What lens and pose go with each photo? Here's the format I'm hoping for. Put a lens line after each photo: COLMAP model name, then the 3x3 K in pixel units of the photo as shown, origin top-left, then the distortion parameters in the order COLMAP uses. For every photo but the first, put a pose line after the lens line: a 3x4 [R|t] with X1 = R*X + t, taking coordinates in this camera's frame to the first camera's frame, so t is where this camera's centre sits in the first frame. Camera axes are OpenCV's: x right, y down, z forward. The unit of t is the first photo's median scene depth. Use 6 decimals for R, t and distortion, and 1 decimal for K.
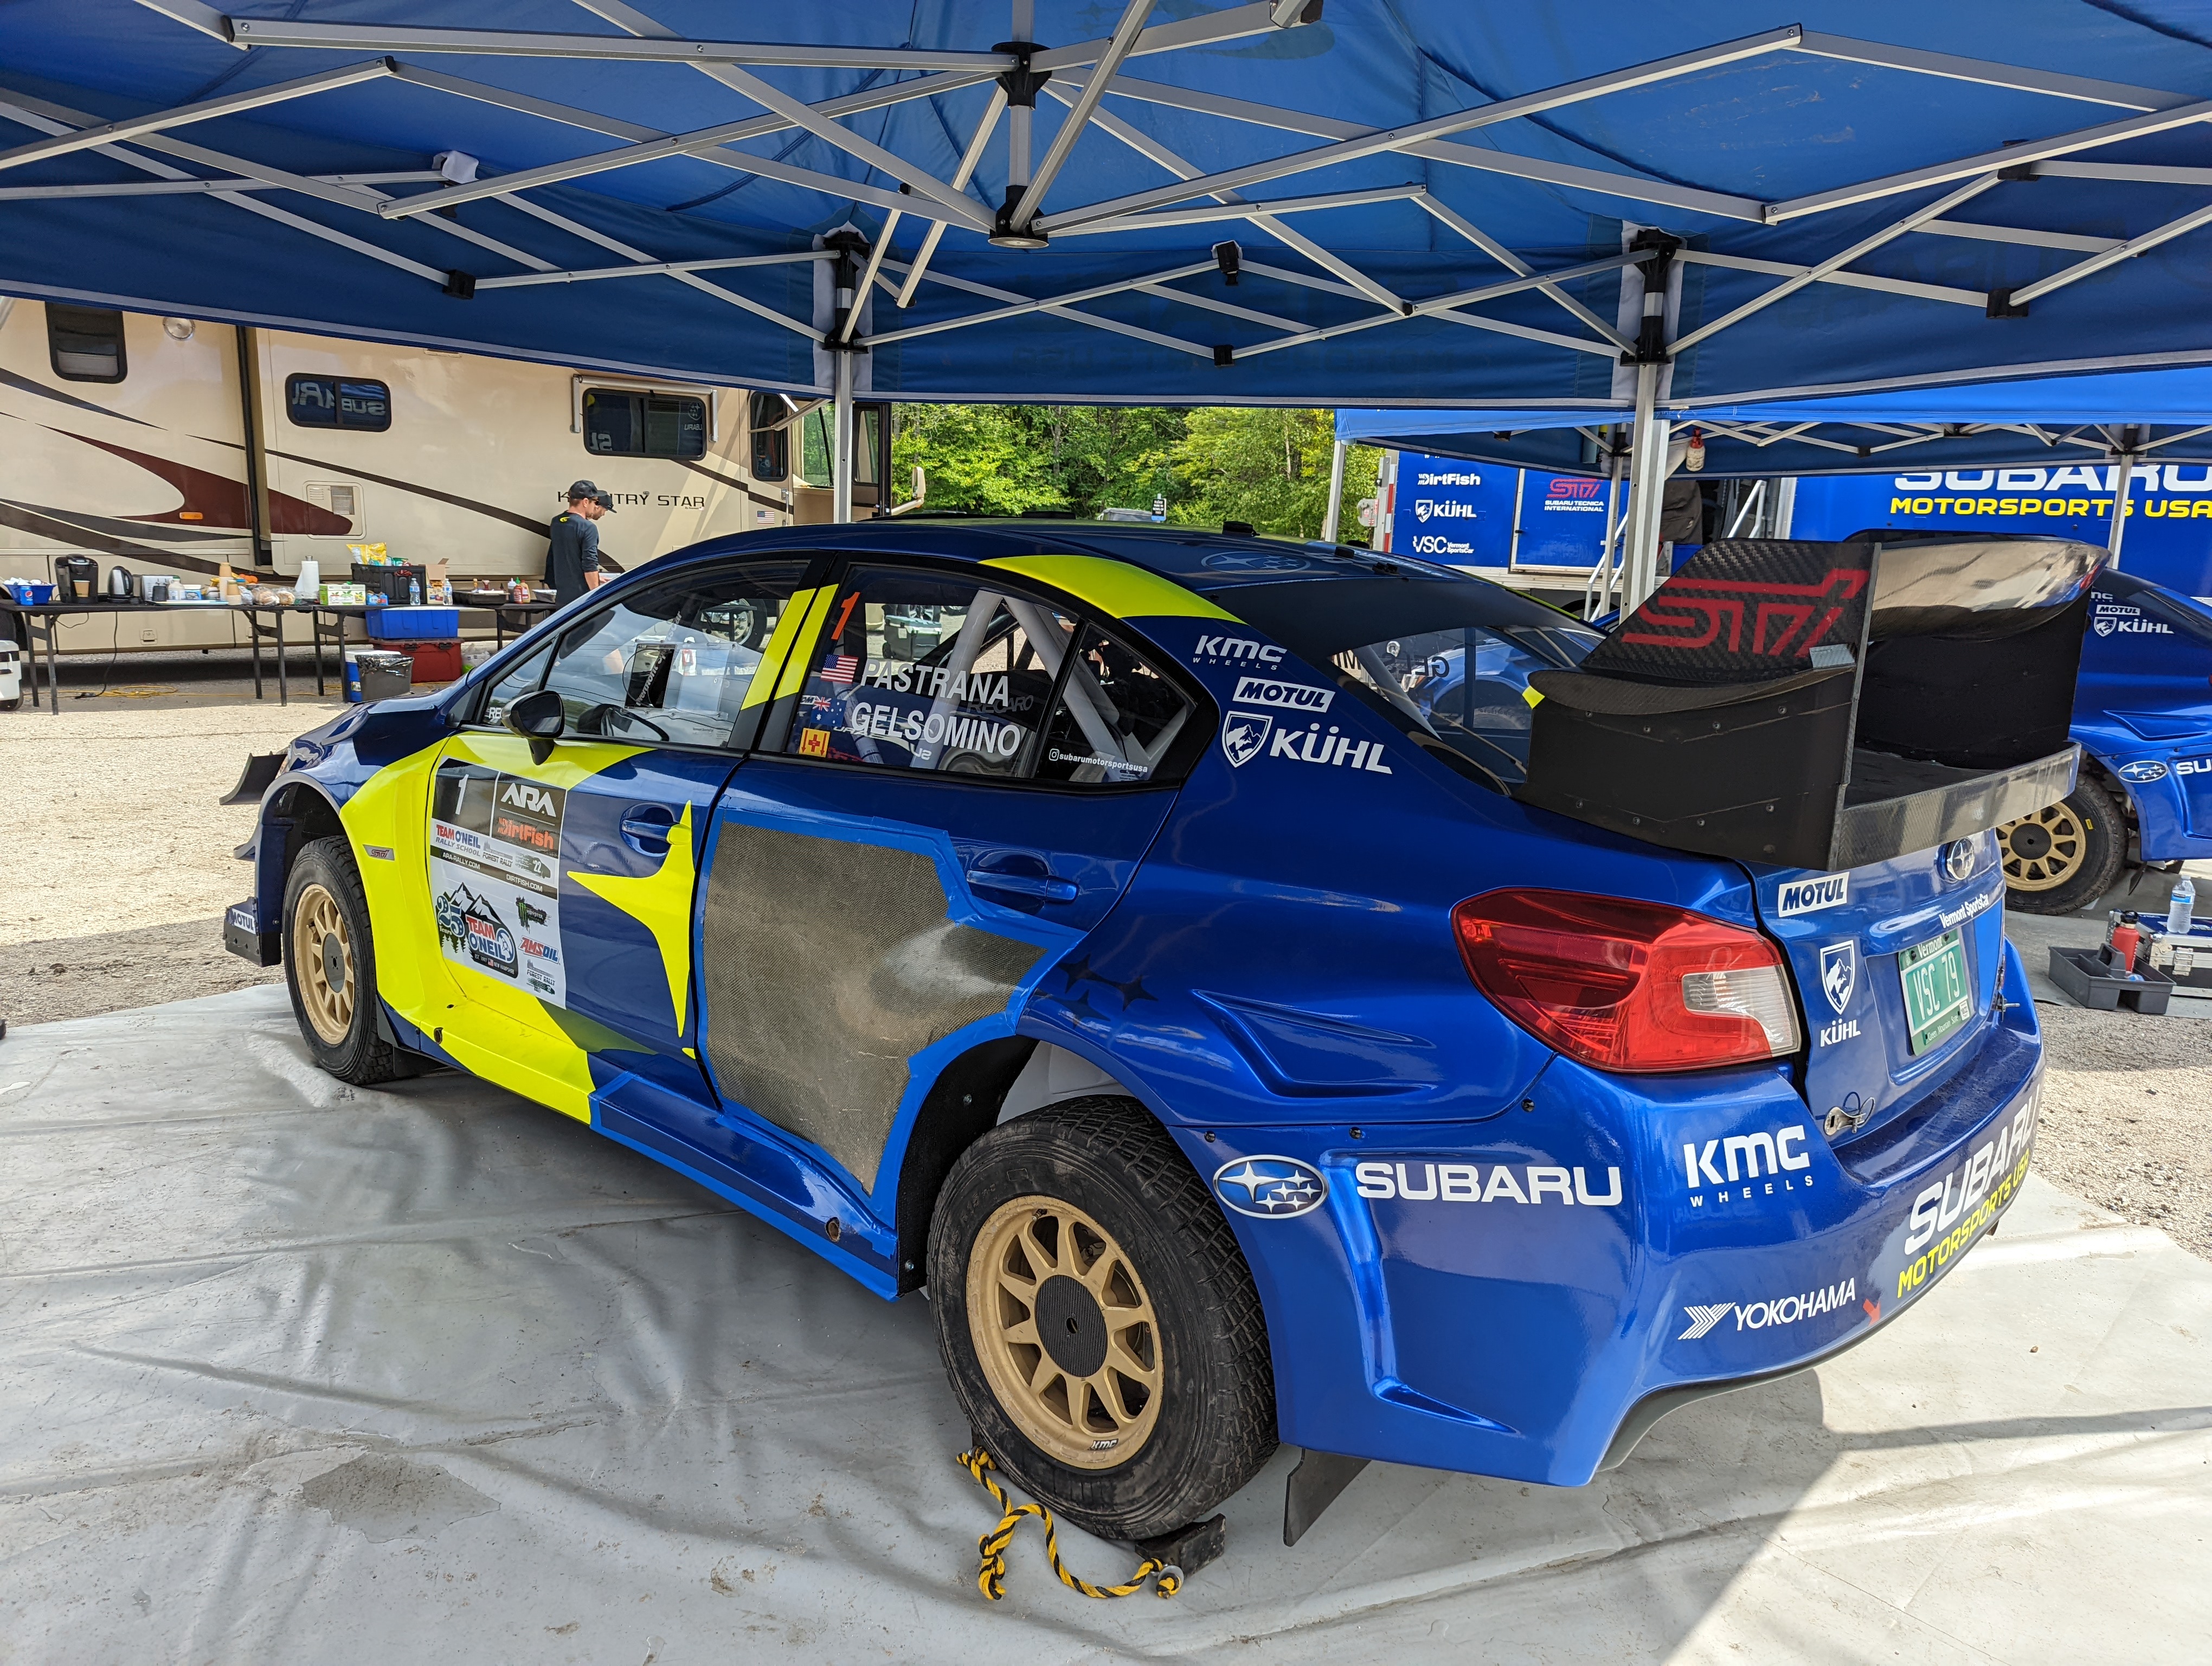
lens RADIAL K [[1545.1, 0, 1118.3], [0, 1545.1, 827.1], [0, 0, 1]] dist [0.069525, -0.070464]
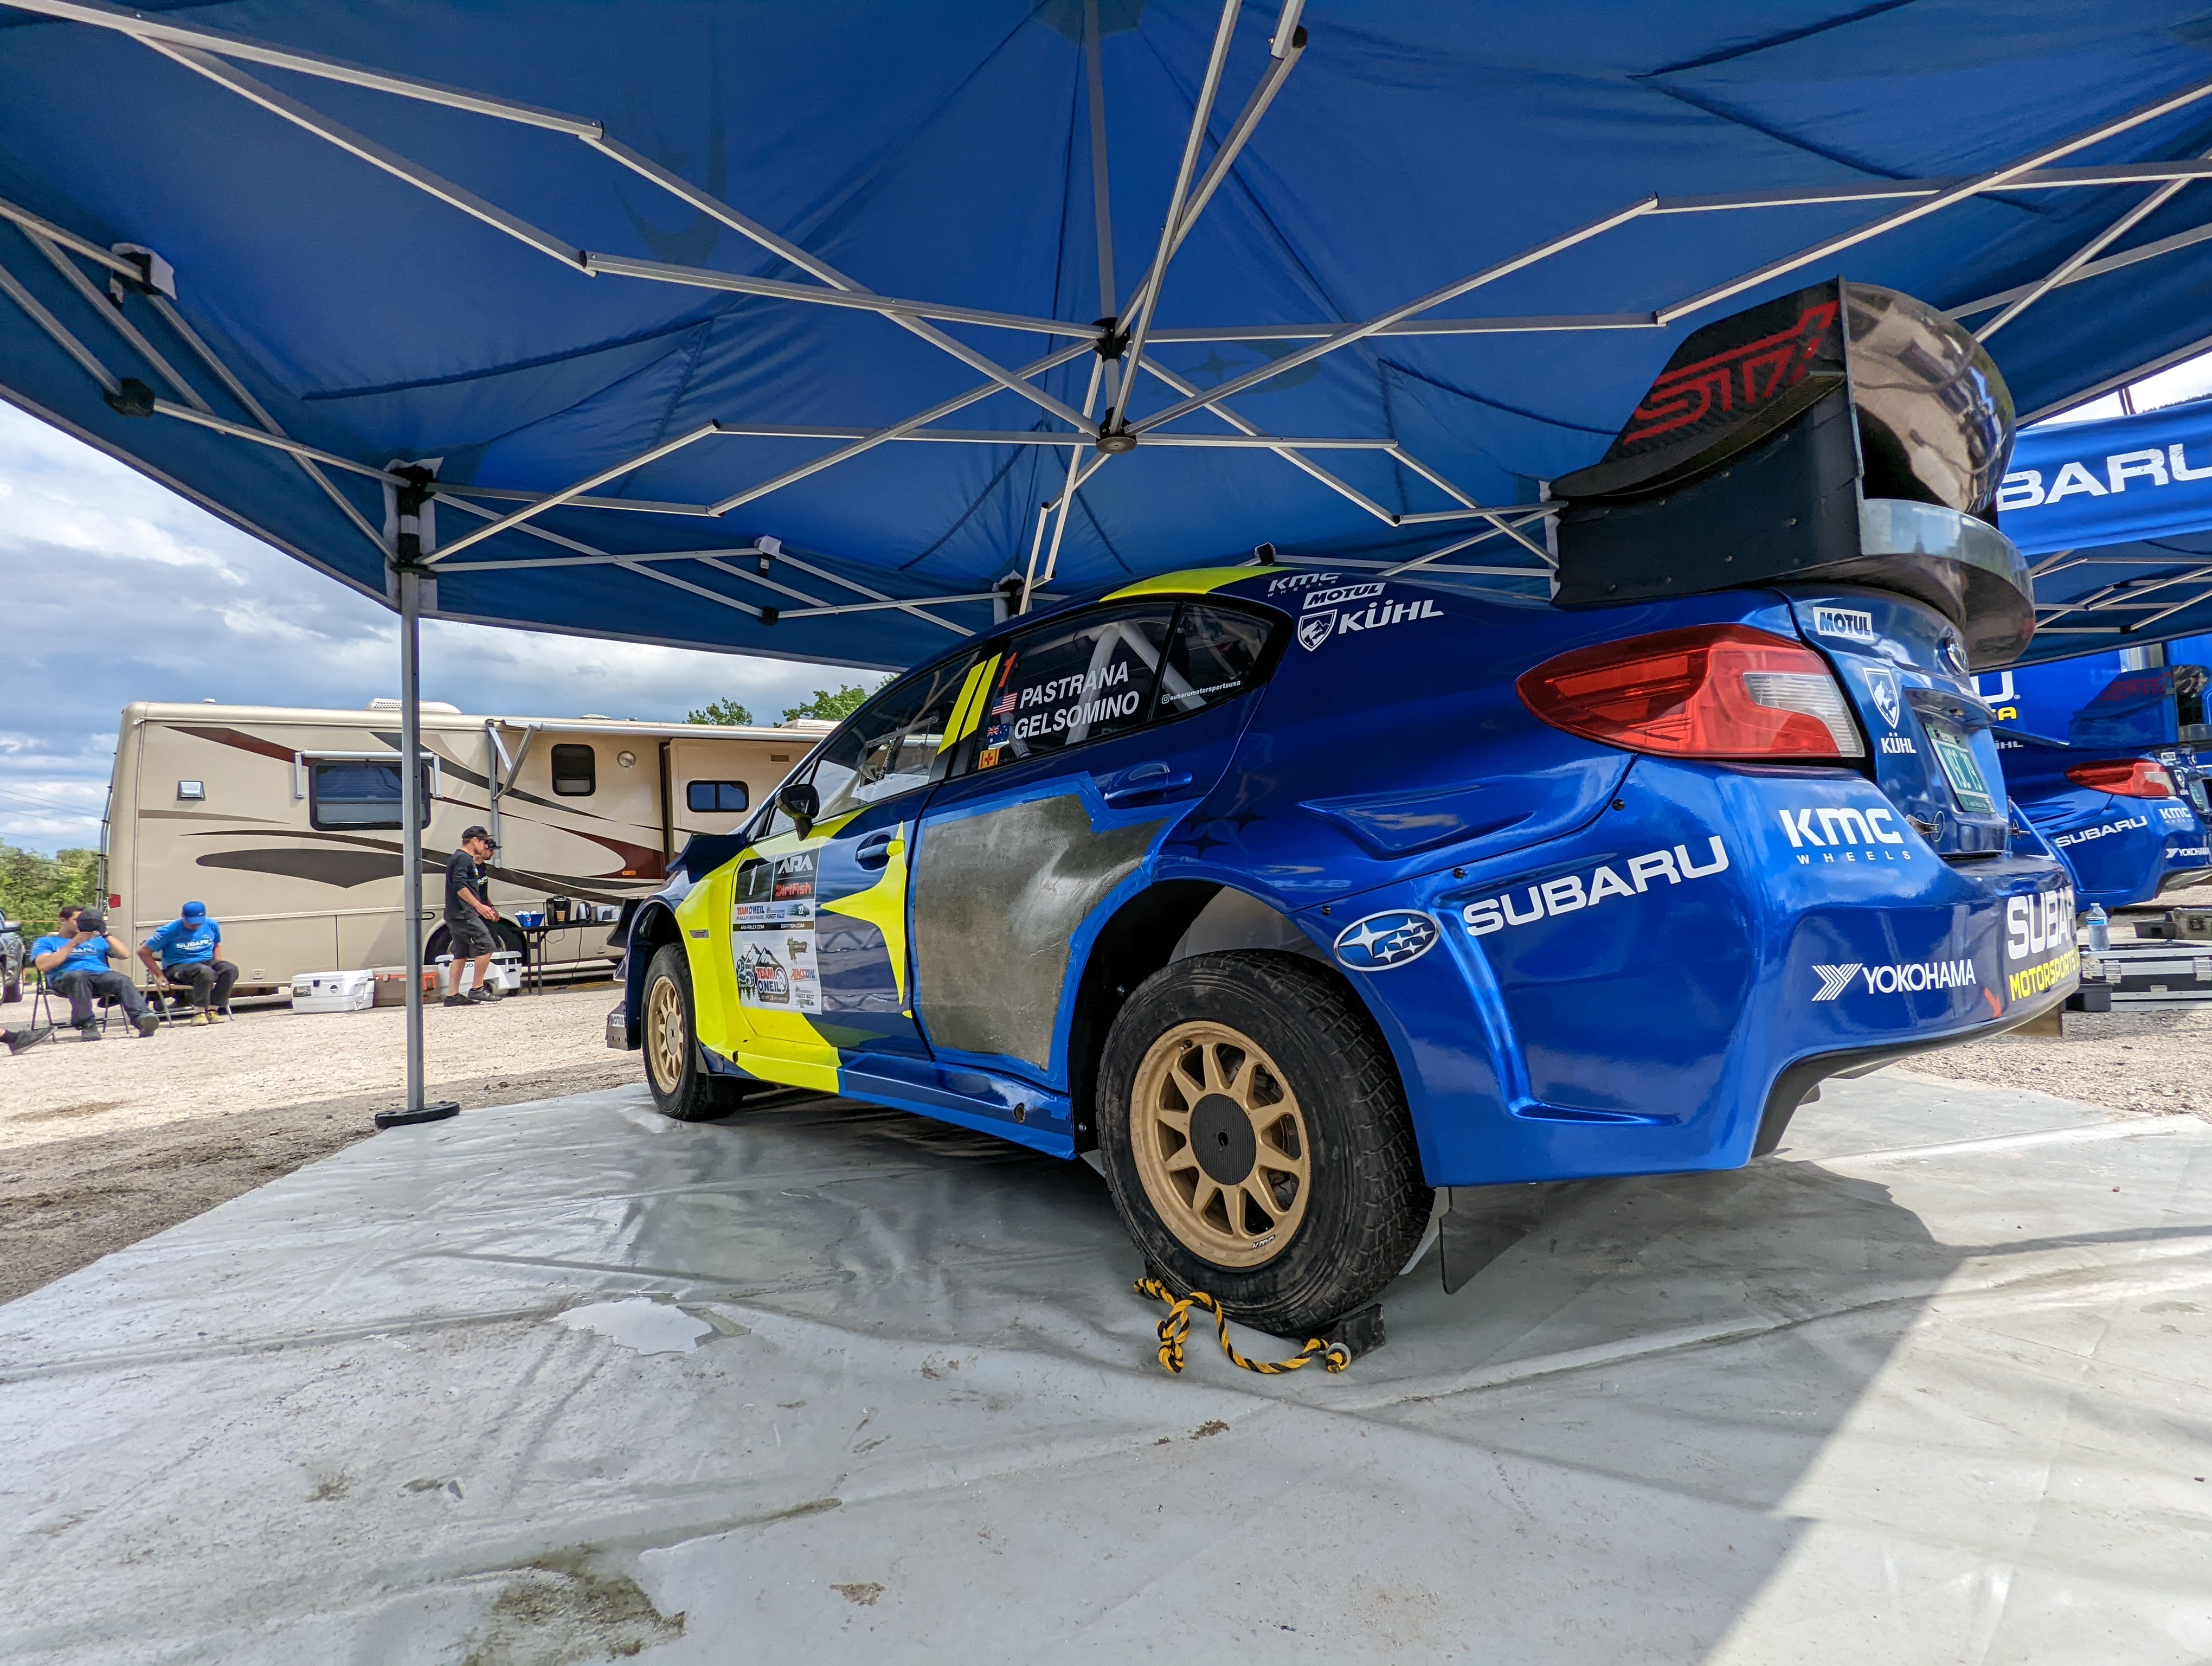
lens RADIAL K [[1040.5, 0, 1090.9], [0, 1040.5, 842.4], [0, 0, 1]] dist [-0.000373, -0.001058]
pose [[0.988694, -0.096844, -0.114481, -0.017042], [0.067770, 0.969637, -0.234971, 0.276549], [0.133760, 0.224556, 0.965237, 0.198299]]
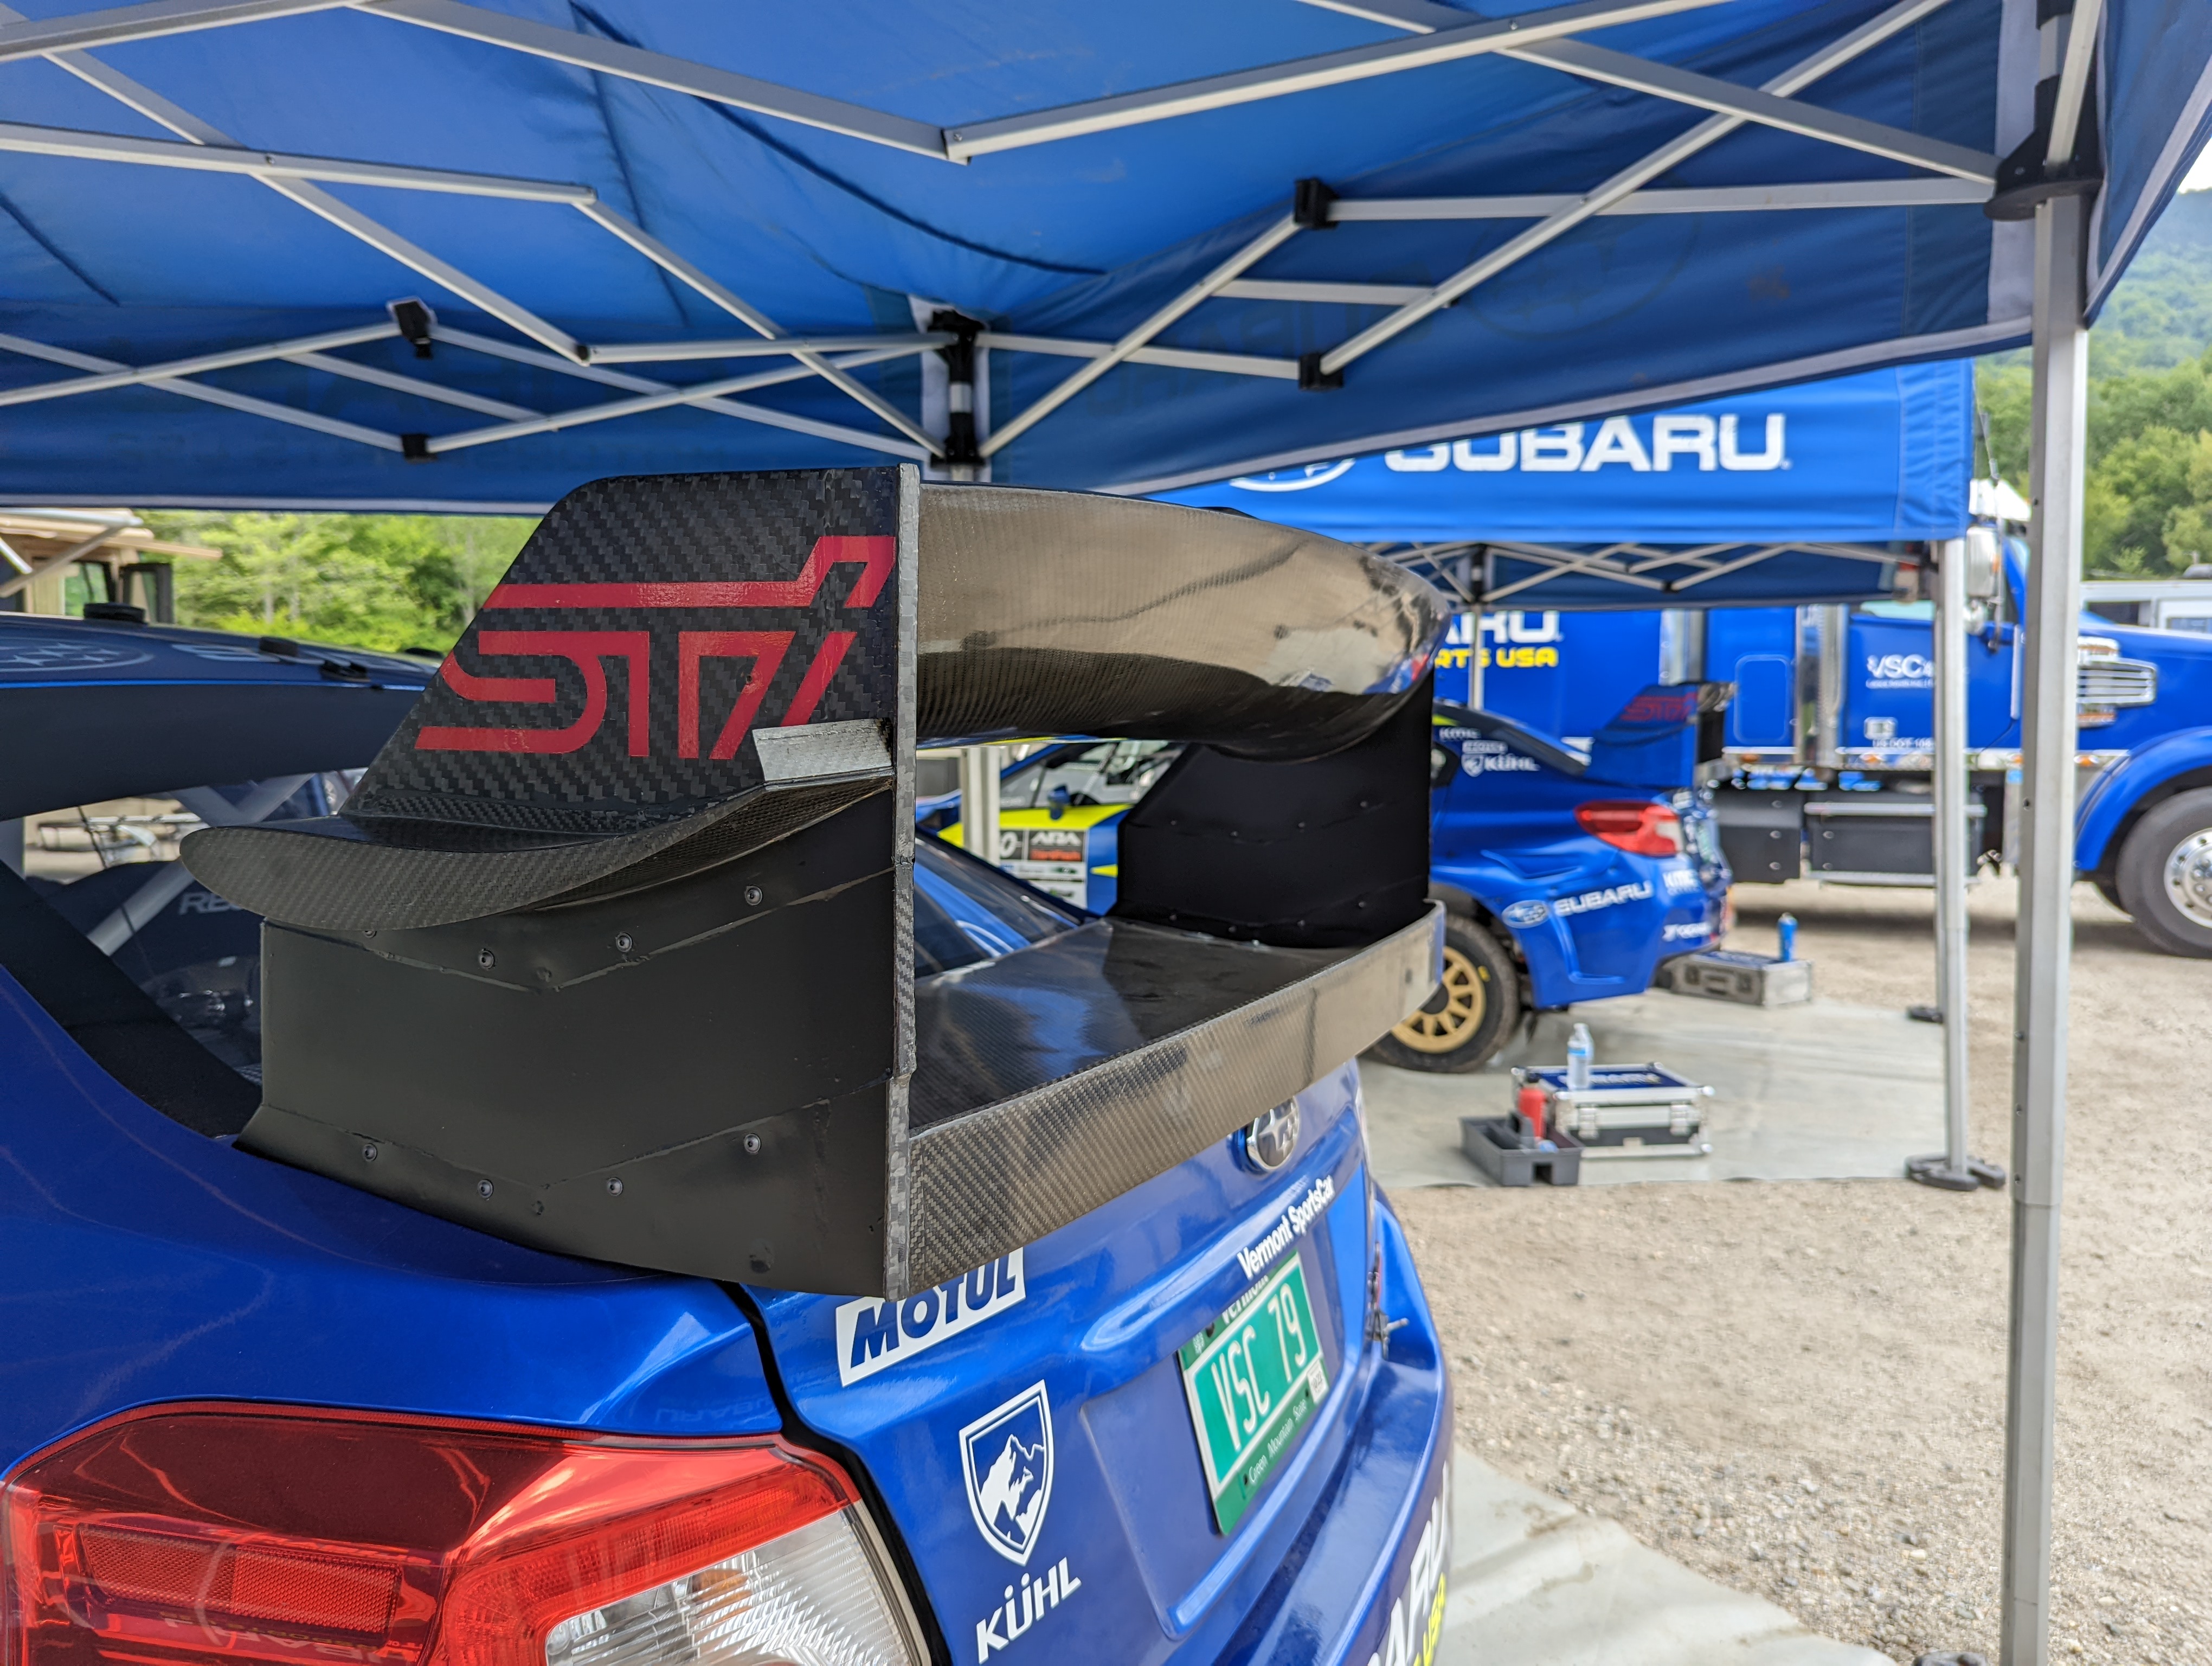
lens RADIAL K [[1589.7, 0, 1106.0], [0, 1589.7, 833.0], [0, 0, 1]] dist [-0.000217, -0.000482]
pose [[0.946292, -0.053540, 0.318849, 0.293760], [0.088999, 0.991229, -0.097690, -0.033393], [-0.310822, 0.120821, 0.942758, 0.453946]]
